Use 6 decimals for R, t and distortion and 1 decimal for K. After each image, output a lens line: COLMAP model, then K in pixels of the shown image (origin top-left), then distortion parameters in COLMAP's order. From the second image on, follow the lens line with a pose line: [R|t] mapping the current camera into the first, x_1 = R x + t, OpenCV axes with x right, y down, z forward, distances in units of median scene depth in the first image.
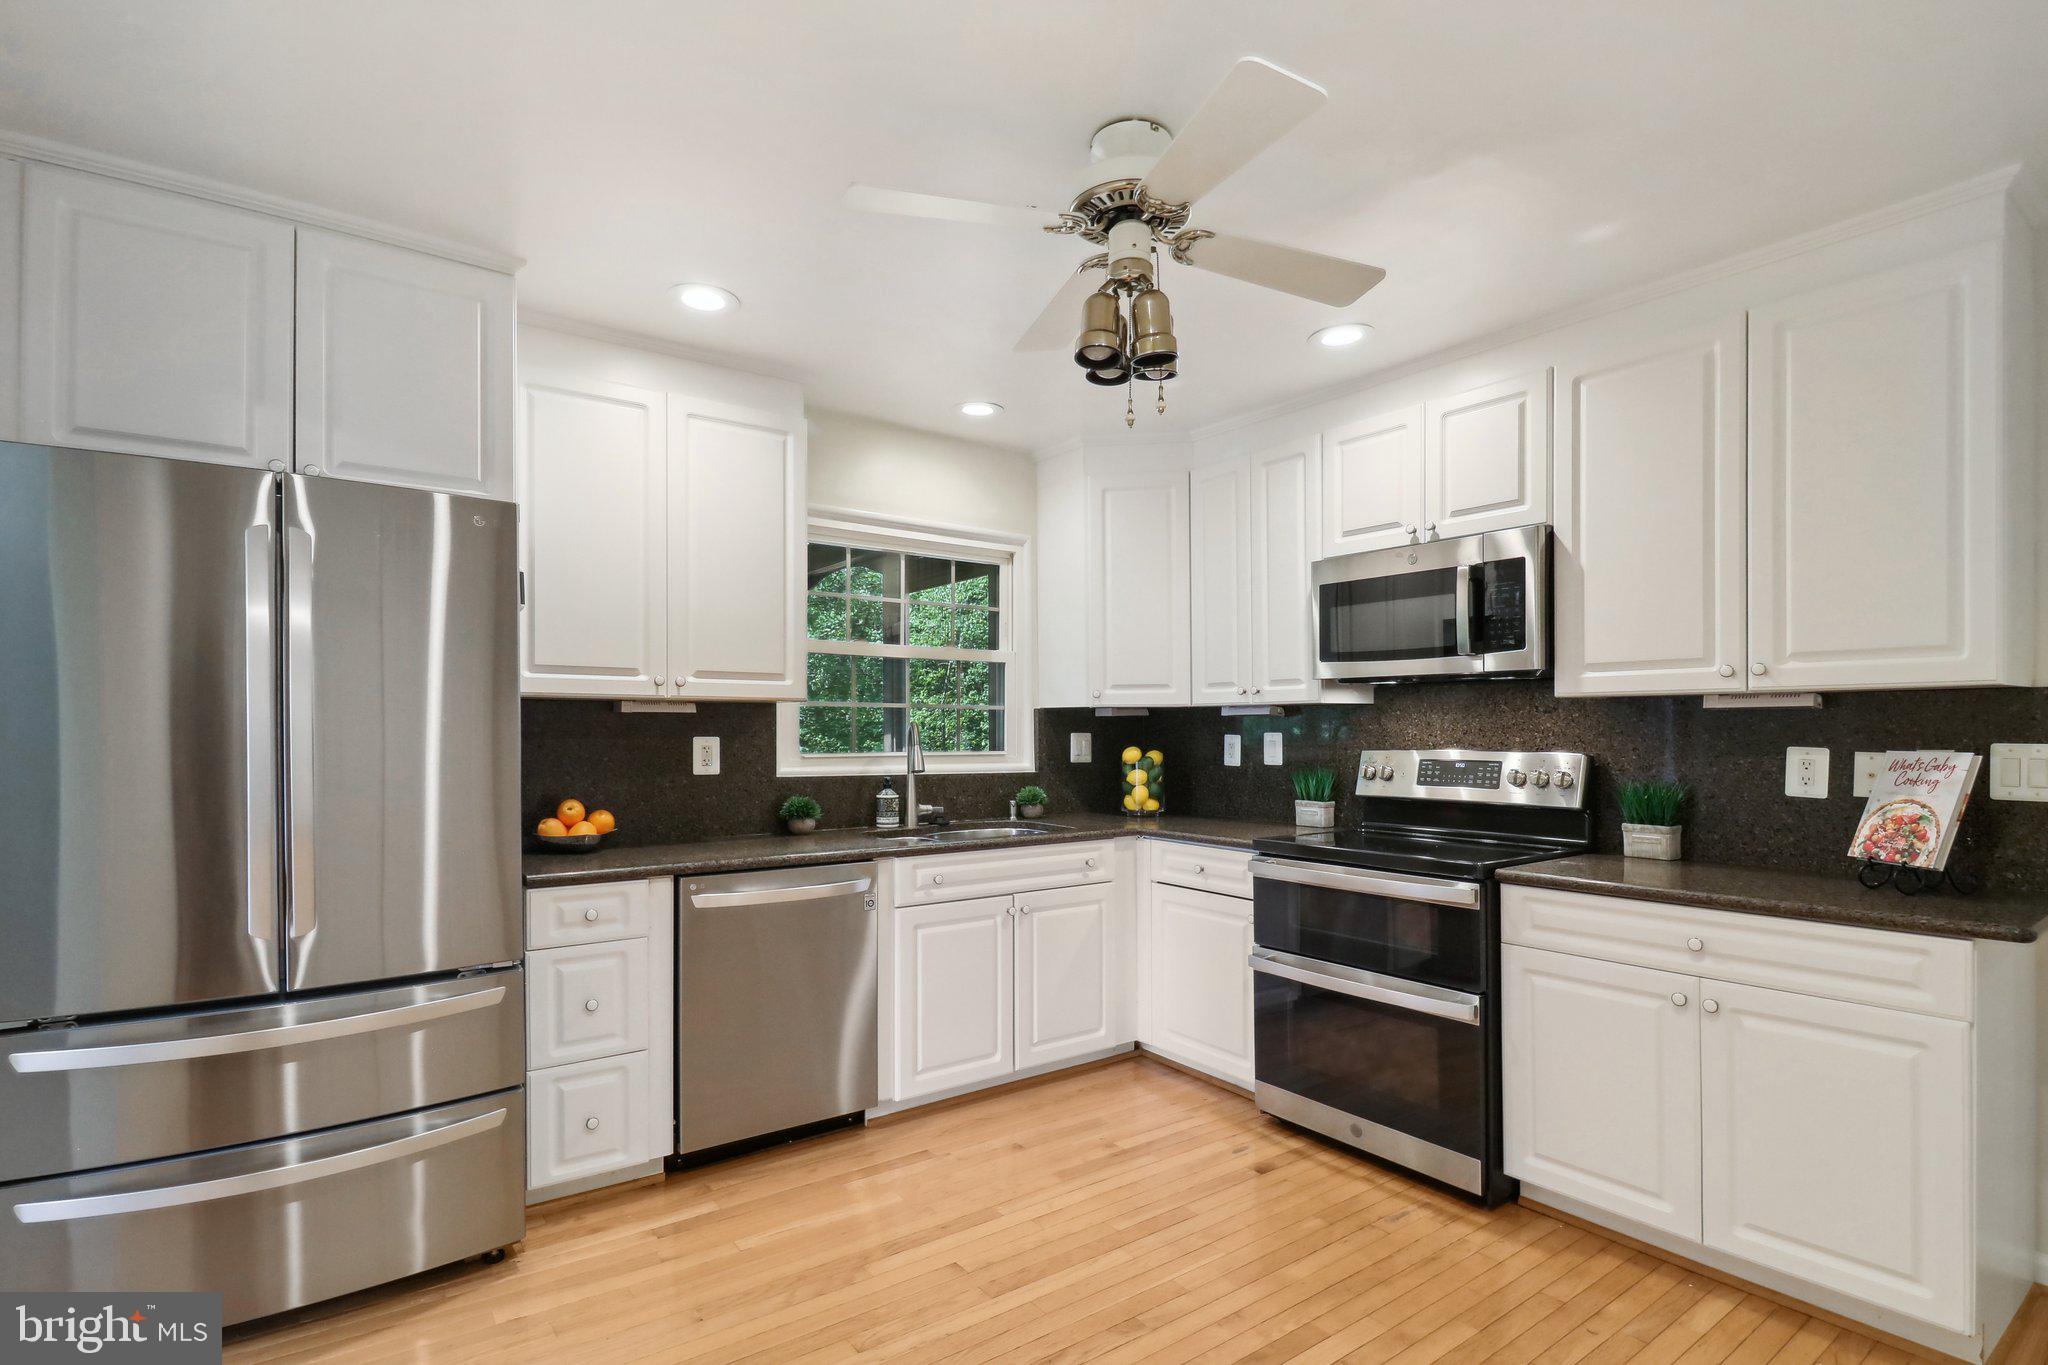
lens RADIAL K [[1004.3, 0, 1023.8], [0, 1004.3, 729.2], [0, 0, 1]] dist [-0.001683, -0.001207]
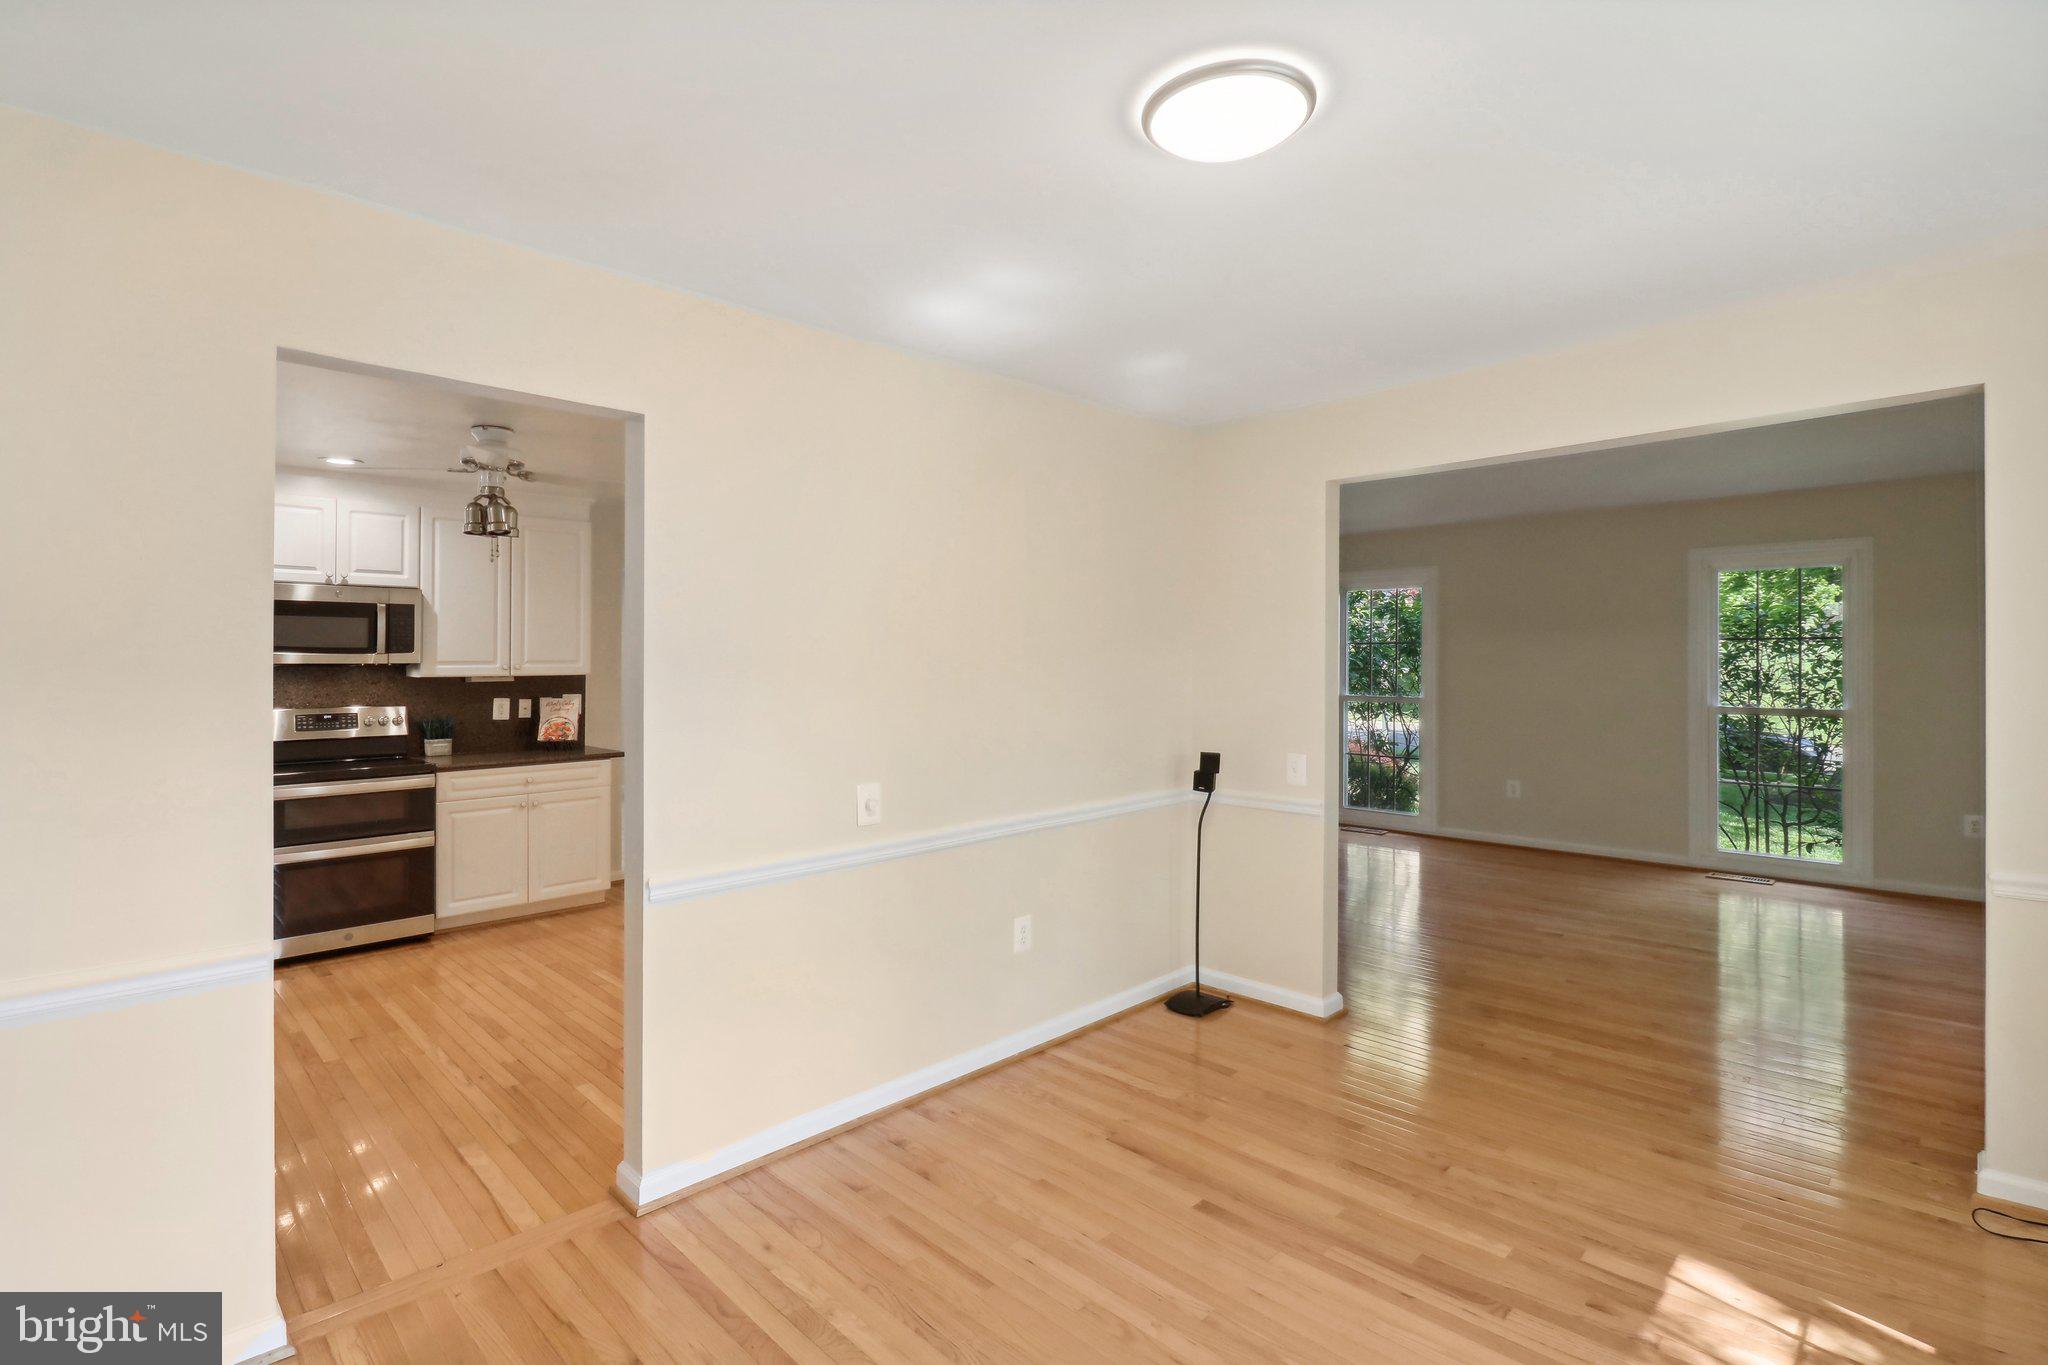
lens RADIAL K [[1004.3, 0, 1035.2], [0, 1004.3, 667.5], [0, 0, 1]] dist [-0.001683, -0.001207]
pose [[-0.169852, -0.003649, 0.985463, -1.679380], [0.005279, 0.999975, 0.004613, -0.056292], [-0.985455, 0.005986, -0.169829, 0.169955]]
